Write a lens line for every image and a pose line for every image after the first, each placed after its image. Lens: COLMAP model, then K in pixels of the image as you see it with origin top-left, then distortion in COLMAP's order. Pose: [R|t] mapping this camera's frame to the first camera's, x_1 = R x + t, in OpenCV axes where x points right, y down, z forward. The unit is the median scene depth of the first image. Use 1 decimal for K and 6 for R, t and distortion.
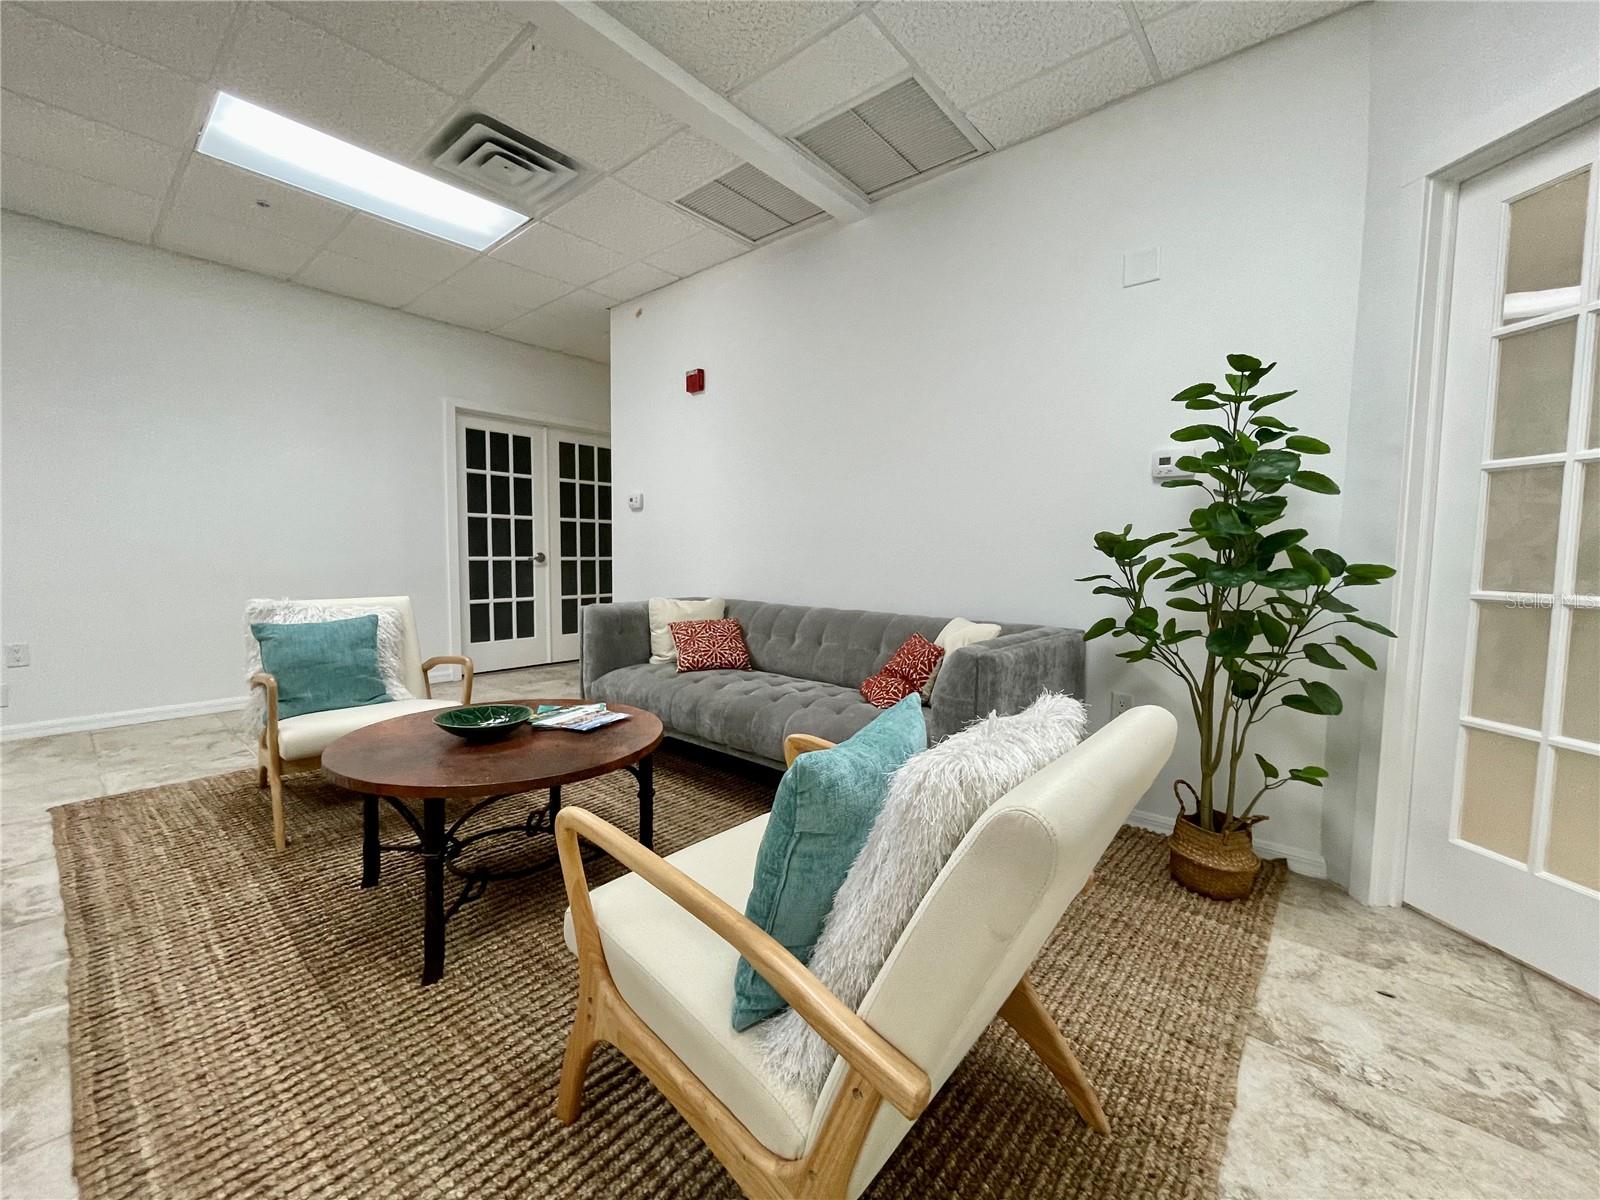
lens RADIAL K [[649.1, 0, 795.2], [0, 649.1, 597.0], [0, 0, 1]] dist [0.000785, 0.000032]
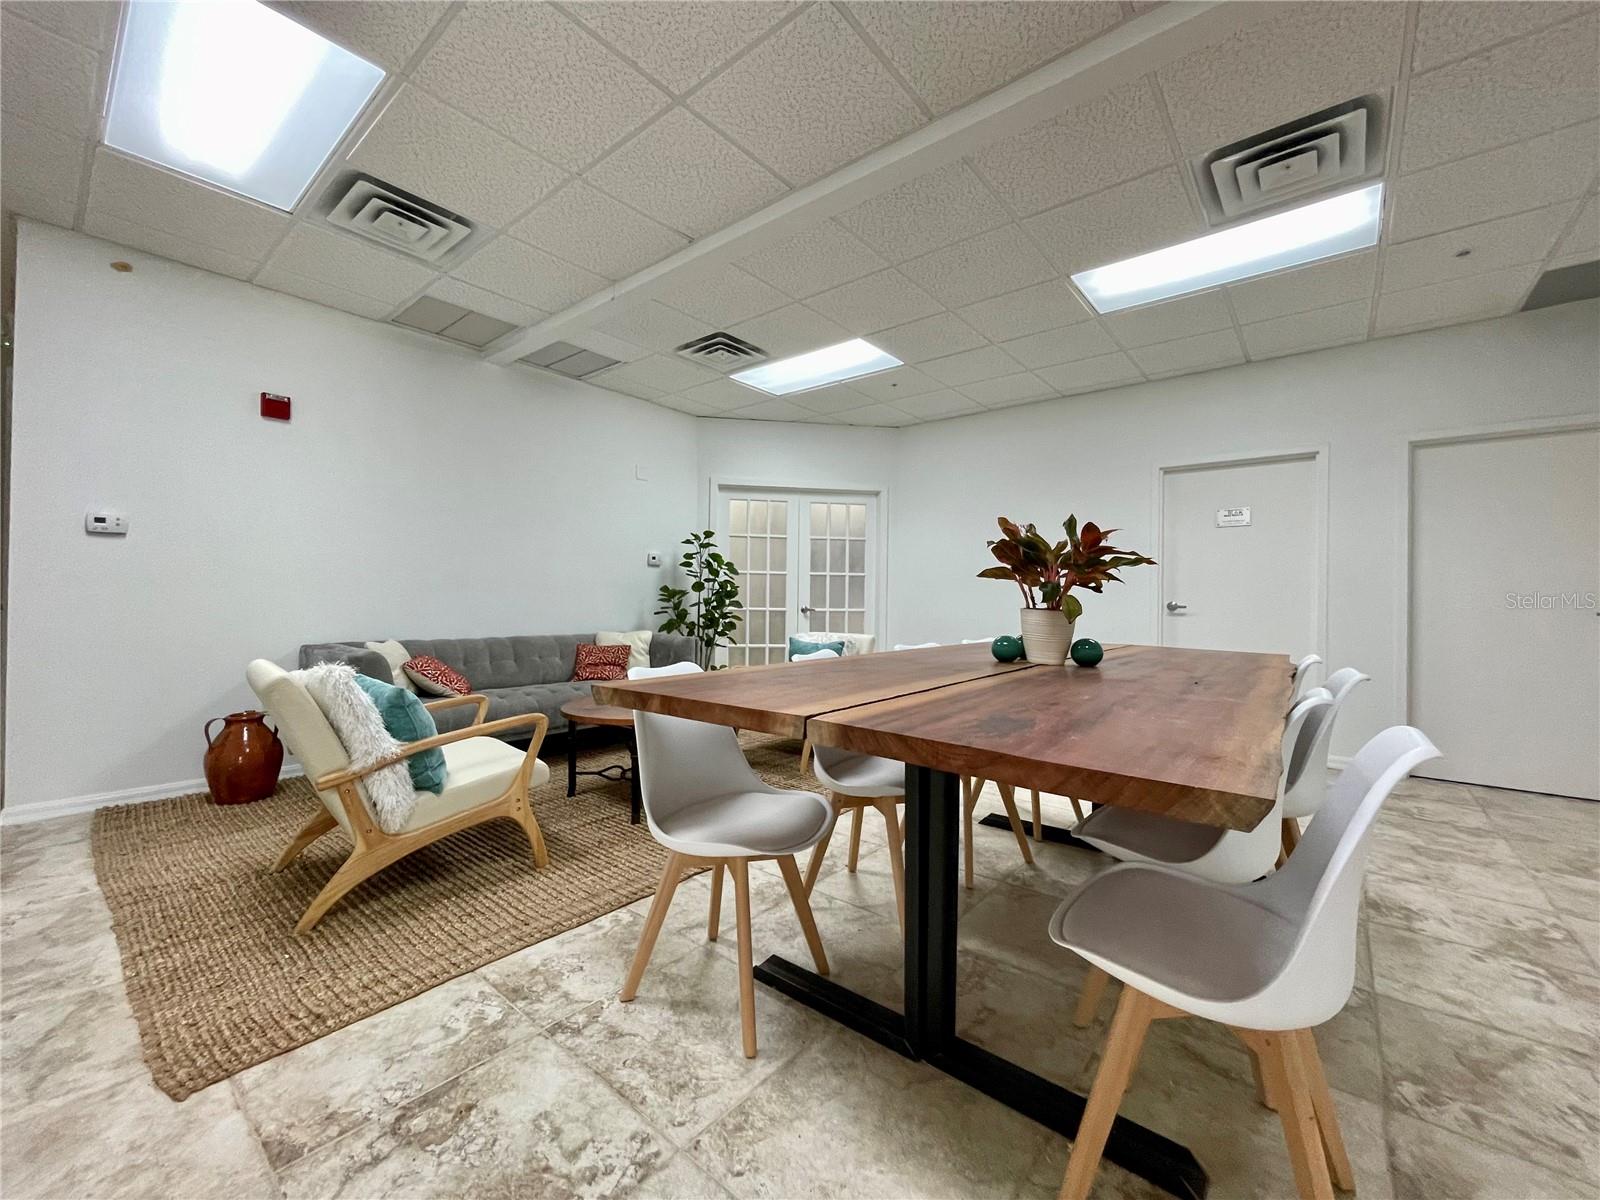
lens RADIAL K [[649.1, 0, 795.2], [0, 649.1, 597.0], [0, 0, 1]] dist [0.000785, 0.000032]
pose [[-0.004768, -0.012451, 0.999911, -1.444714], [0.059014, 0.998176, 0.012710, -0.051975], [-0.998246, 0.059070, -0.004025, 0.407824]]
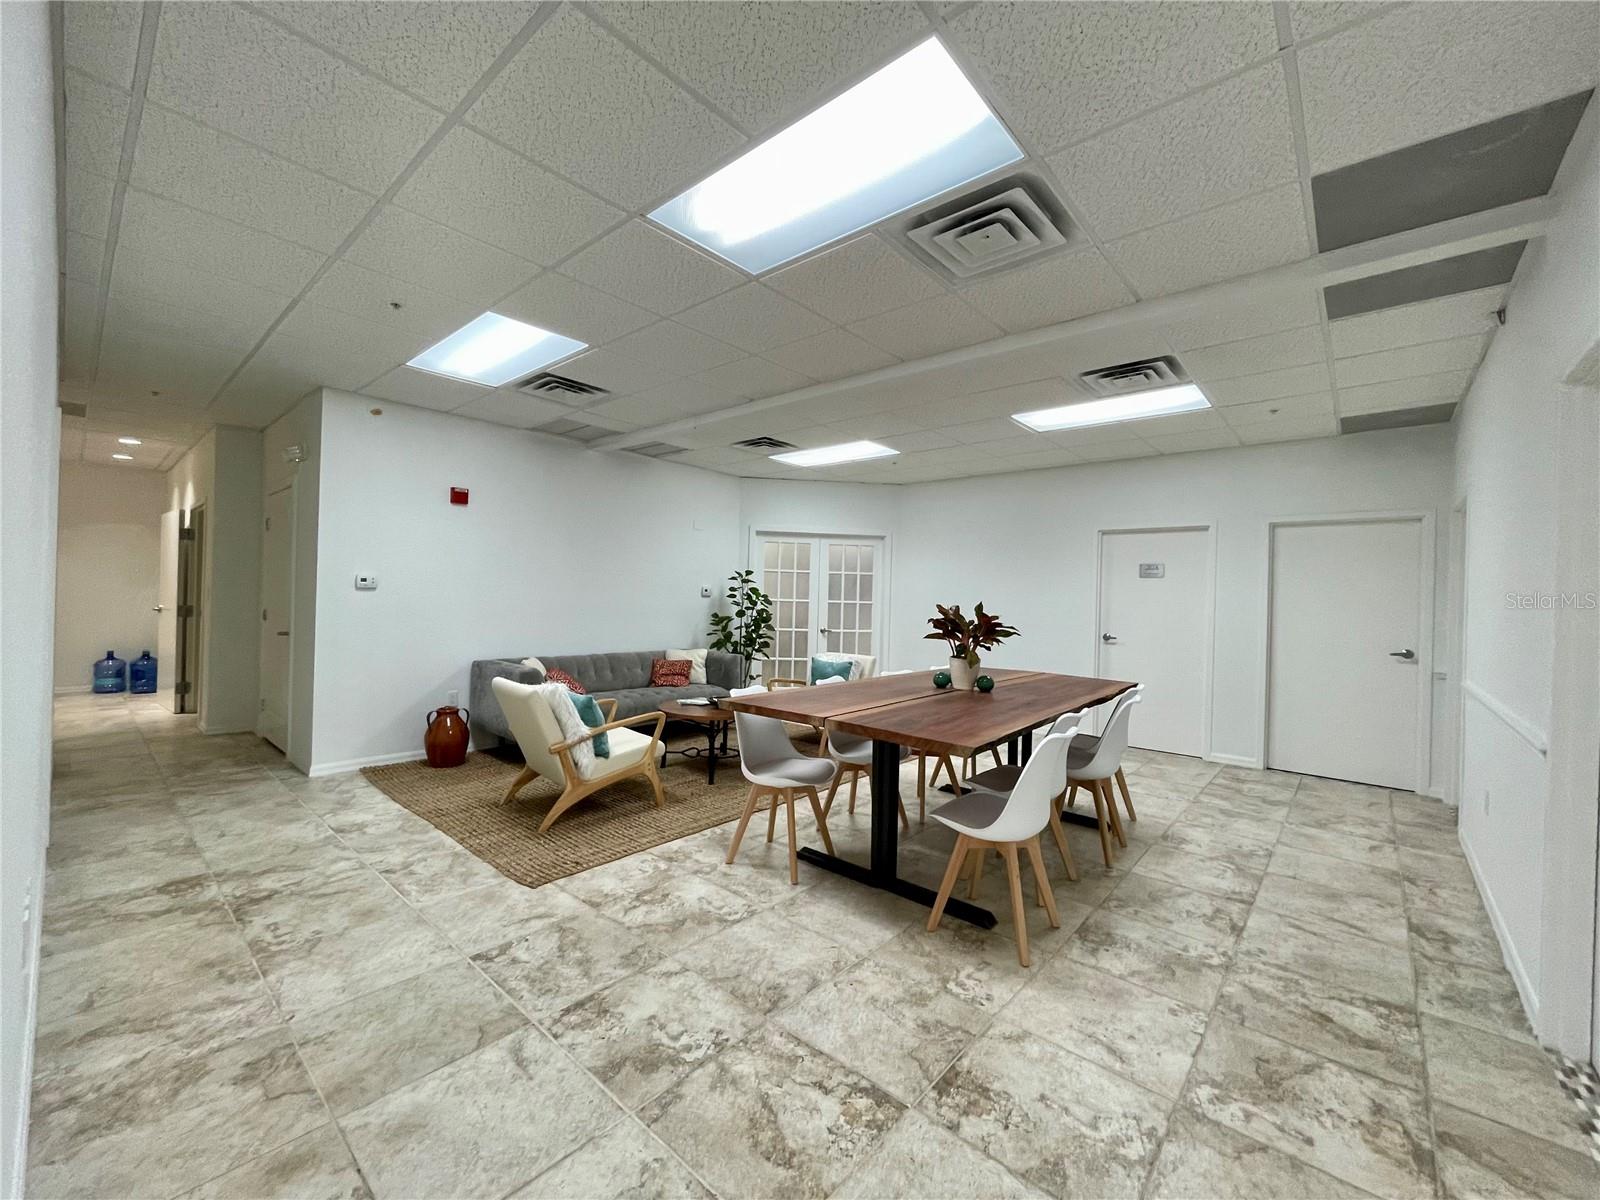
lens RADIAL K [[649.1, 0, 795.2], [0, 649.1, 597.0], [0, 0, 1]] dist [0.000785, 0.000032]
pose [[0.022965, -0.014478, 0.999631, -1.969335], [0.045773, 0.998862, 0.013415, -0.159446], [-0.998688, 0.045448, 0.023602, 0.416249]]
